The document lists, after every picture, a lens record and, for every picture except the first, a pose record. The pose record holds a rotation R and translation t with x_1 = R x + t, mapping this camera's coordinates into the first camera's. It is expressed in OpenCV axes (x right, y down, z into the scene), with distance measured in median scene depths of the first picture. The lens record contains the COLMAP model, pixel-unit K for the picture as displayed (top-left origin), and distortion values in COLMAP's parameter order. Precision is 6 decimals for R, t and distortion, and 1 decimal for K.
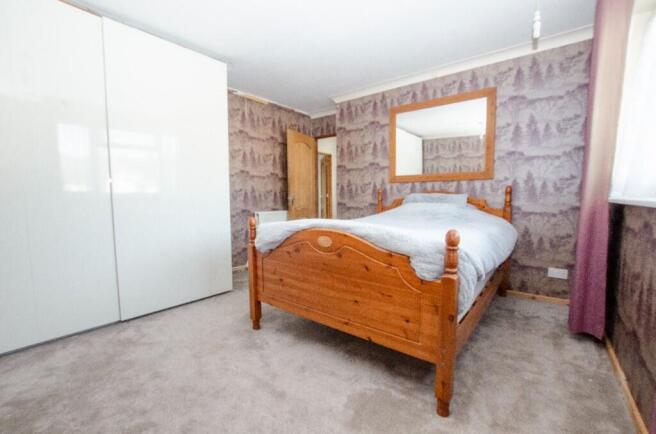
lens RADIAL K [[286.7, 0, 333.7], [0, 286.7, 219.9], [0, 0, 1]] dist [-0.001044, 0.002013]
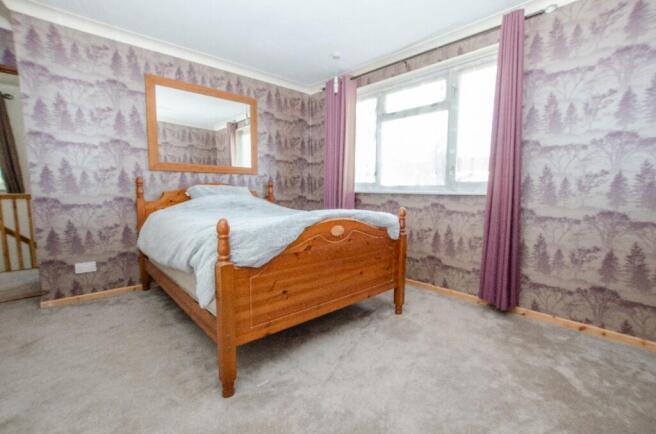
lens RADIAL K [[286.7, 0, 334.0], [0, 286.7, 217.2], [0, 0, 1]] dist [-0.001044, 0.002013]
pose [[0.183245, -0.093291, 0.978631, -0.551332], [0.073575, 0.993997, 0.080979, -0.032255], [-0.980310, 0.057163, 0.189008, 0.416762]]
